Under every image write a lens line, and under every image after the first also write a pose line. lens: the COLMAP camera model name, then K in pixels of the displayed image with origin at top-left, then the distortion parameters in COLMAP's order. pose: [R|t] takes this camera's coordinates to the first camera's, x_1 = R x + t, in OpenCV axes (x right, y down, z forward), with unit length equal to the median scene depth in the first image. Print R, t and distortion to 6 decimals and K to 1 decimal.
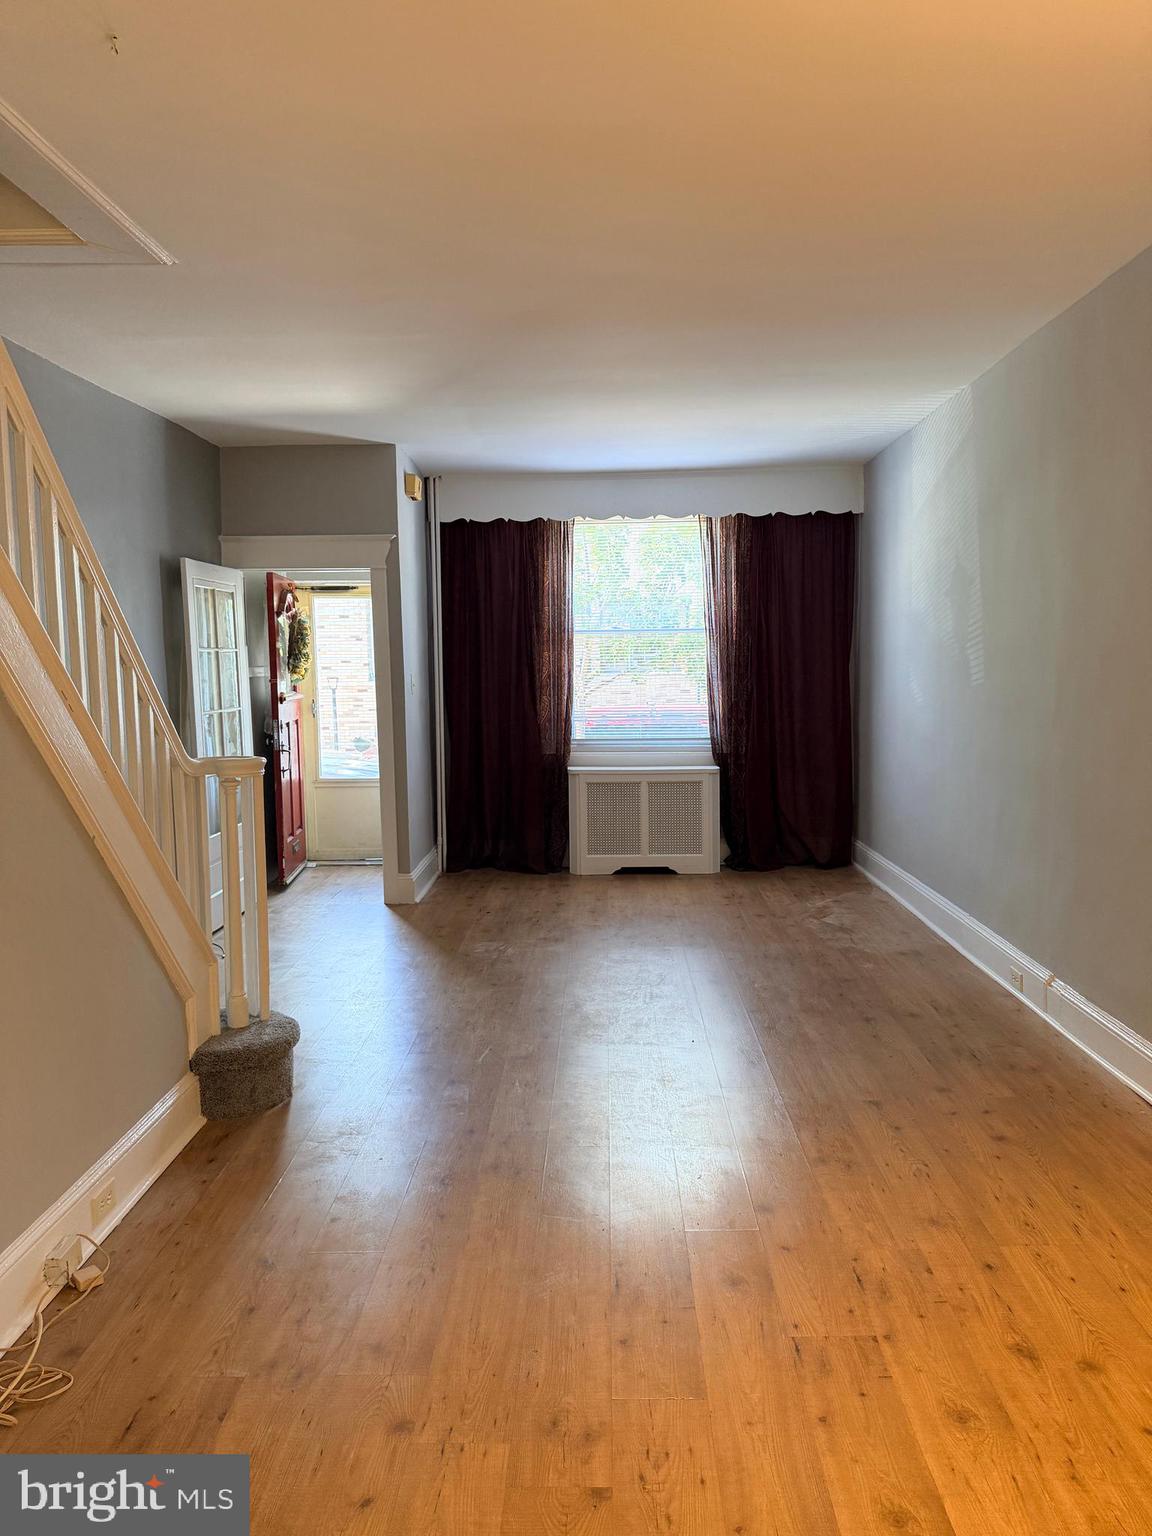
lens RADIAL K [[1078.5, 0, 568.2], [0, 1078.5, 774.2], [0, 0, 1]] dist [0.164734, -0.293057]
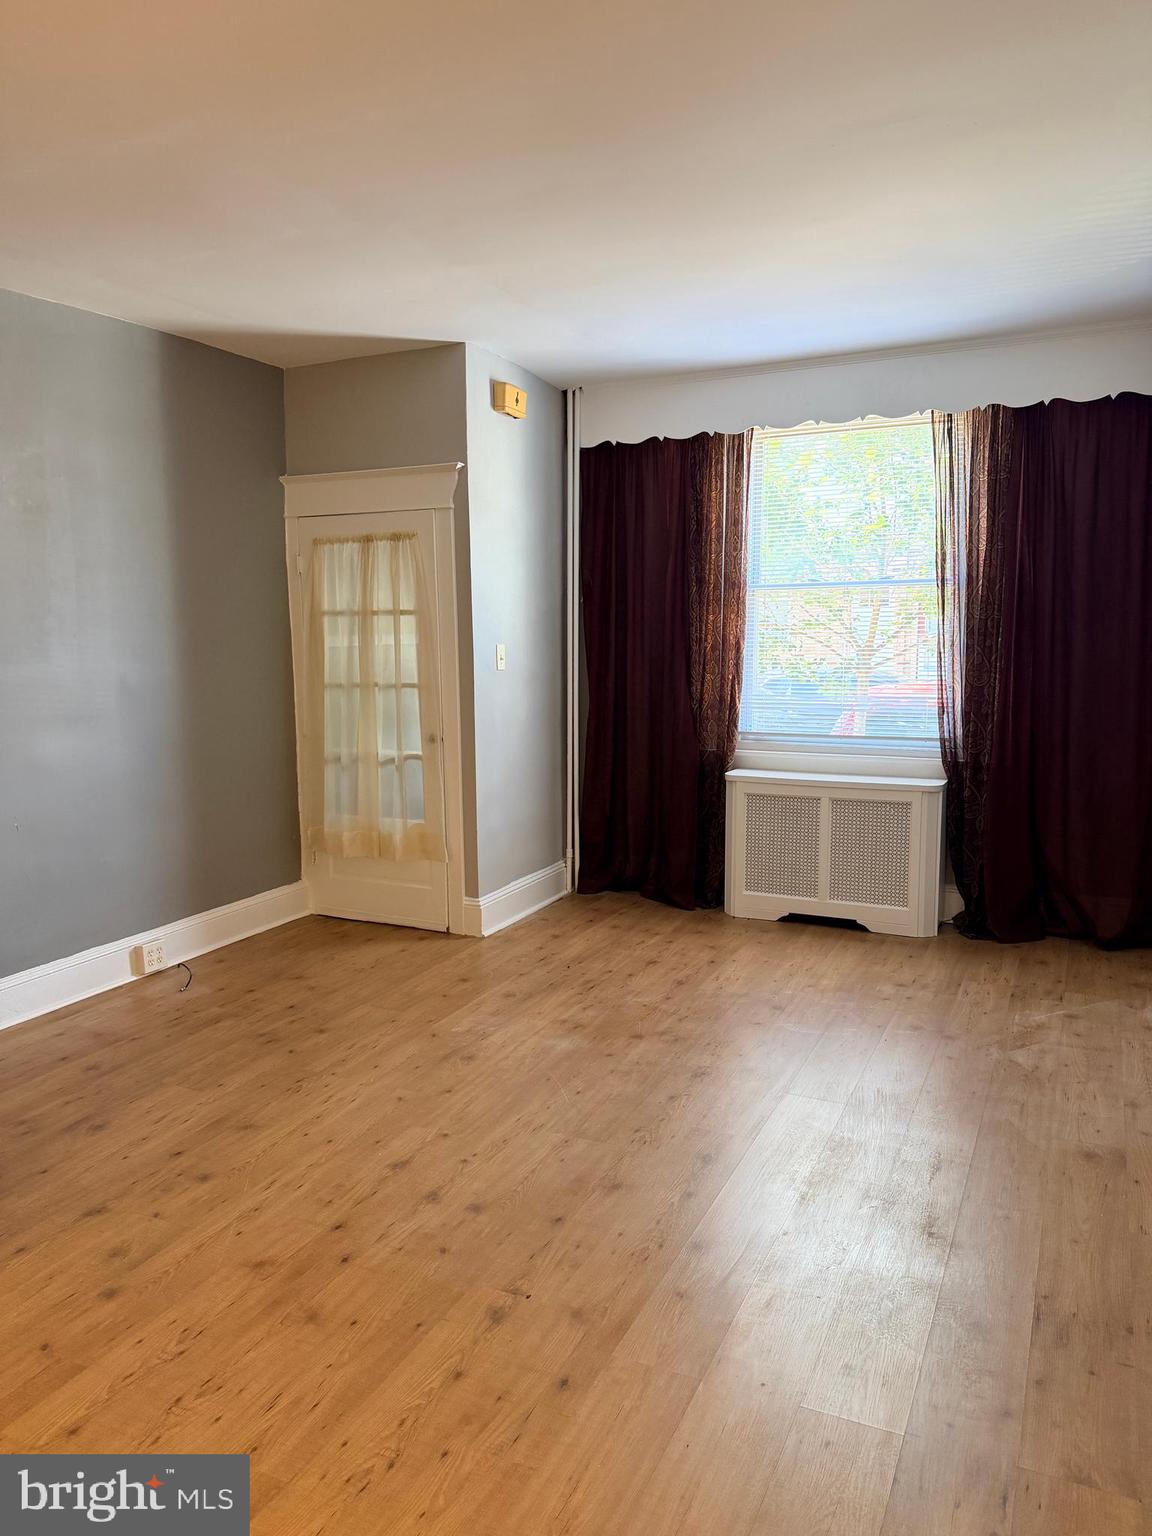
lens RADIAL K [[1078.5, 0, 568.2], [0, 1078.5, 774.2], [0, 0, 1]] dist [0.164734, -0.293057]
pose [[0.915988, 0.058042, -0.396985, 0.201226], [-0.044385, 0.998066, 0.043512, -0.032383], [0.398743, -0.022236, 0.916793, 0.278891]]
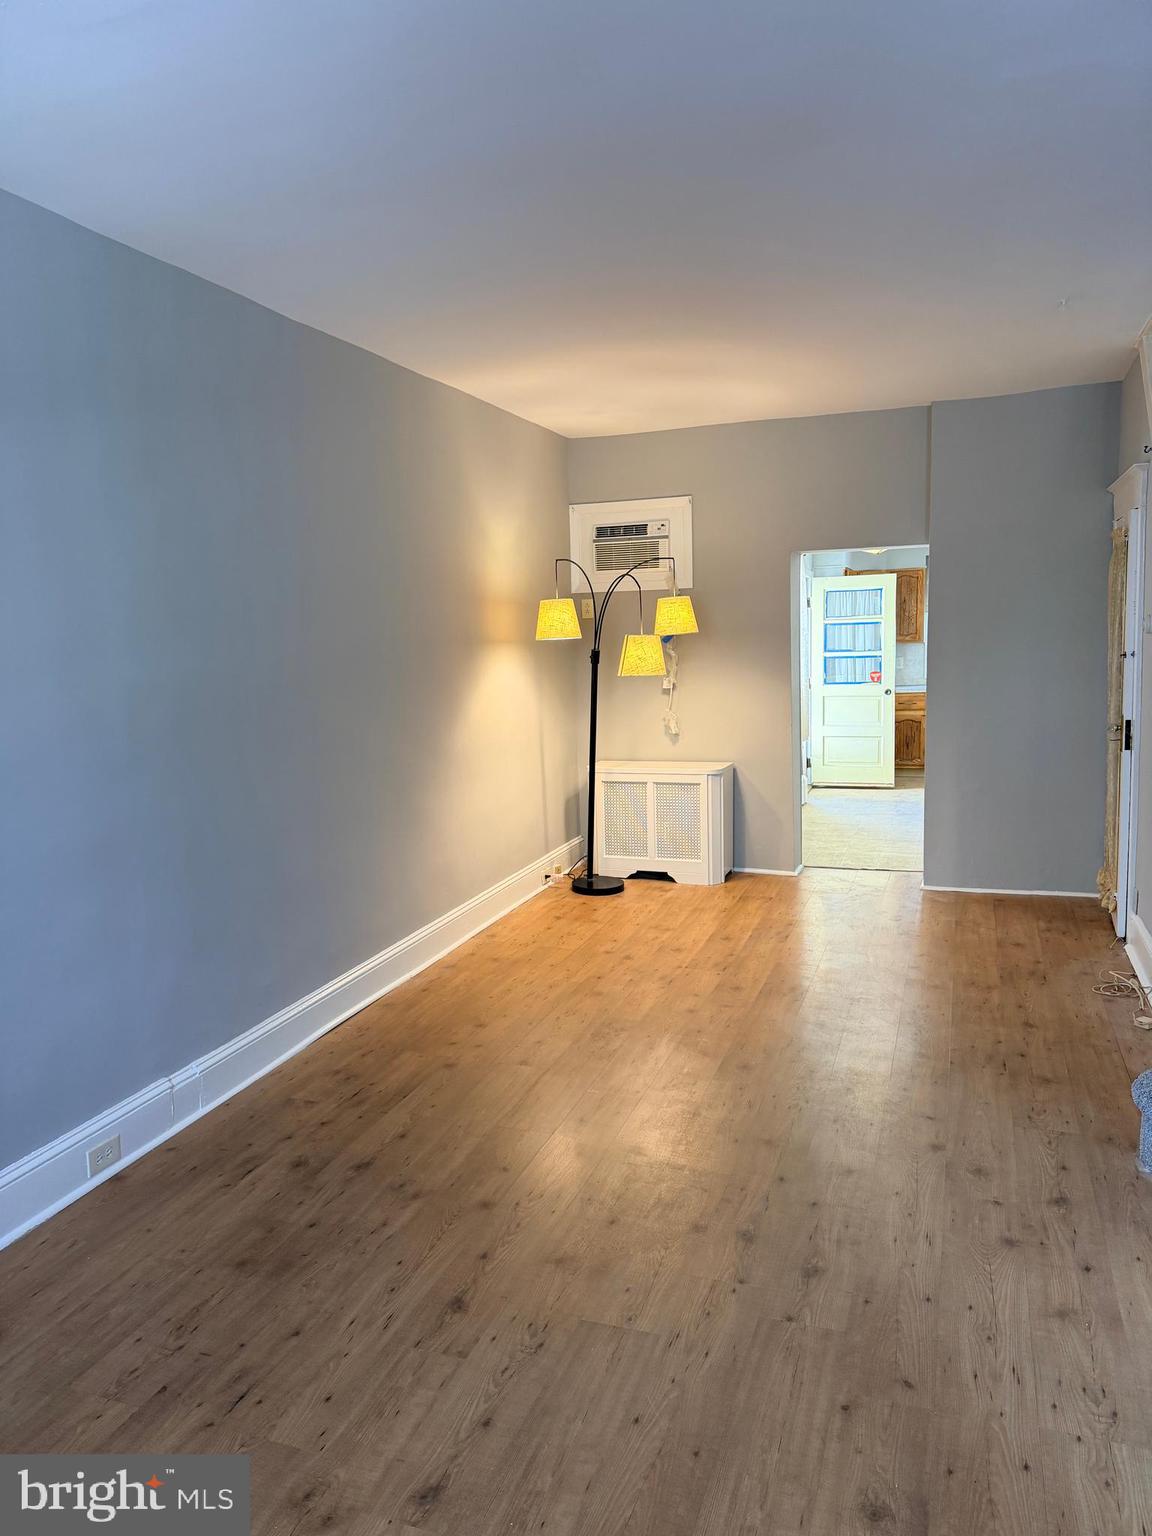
lens RADIAL K [[1079.6, 0, 576.0], [0, 1079.6, 768.0], [0, 0, 1]] dist [0.112210, -0.165782]
pose [[-0.952147, 0.012871, 0.305369, -0.054188], [0.082535, 0.972822, 0.216344, -0.110365], [-0.294285, 0.231195, -0.927332, 0.956438]]
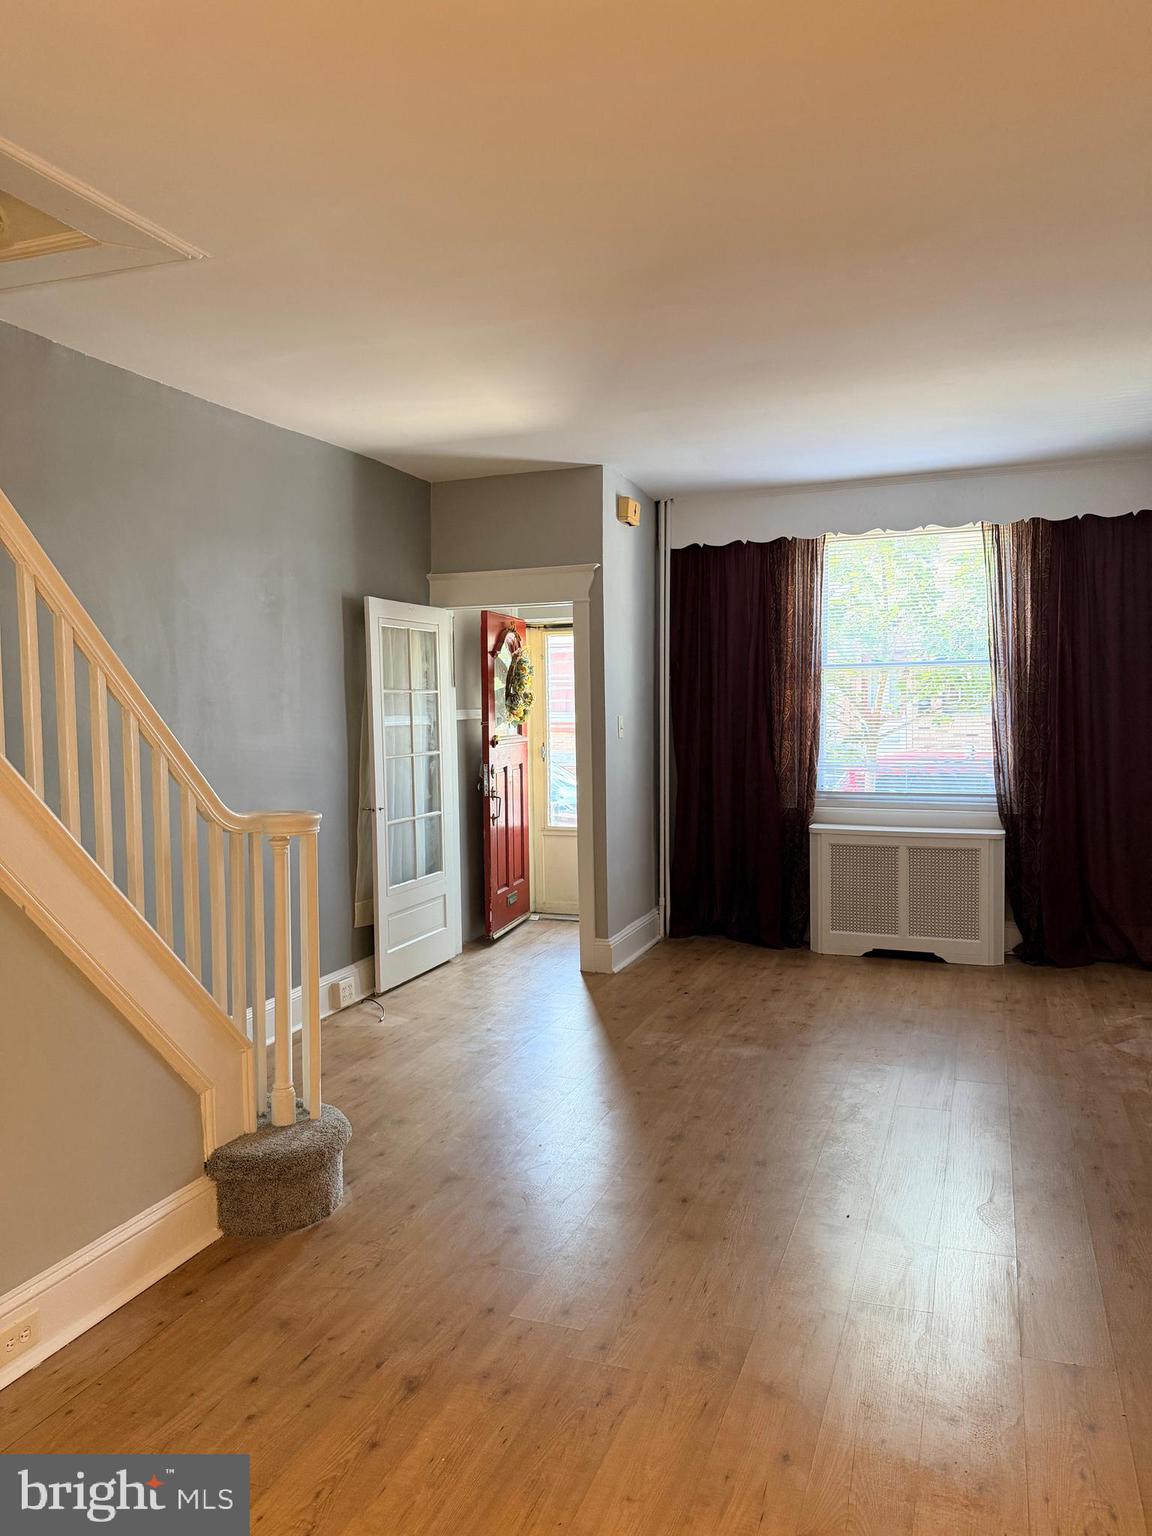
lens RADIAL K [[1078.3, 0, 560.0], [0, 1078.3, 766.6], [0, 0, 1]] dist [0.152734, -0.284233]
pose [[0.943605, 0.018629, -0.330549, 0.098751], [-0.032897, 0.998750, -0.037622, -0.013760], [0.329435, 0.046374, 0.943039, 0.128260]]
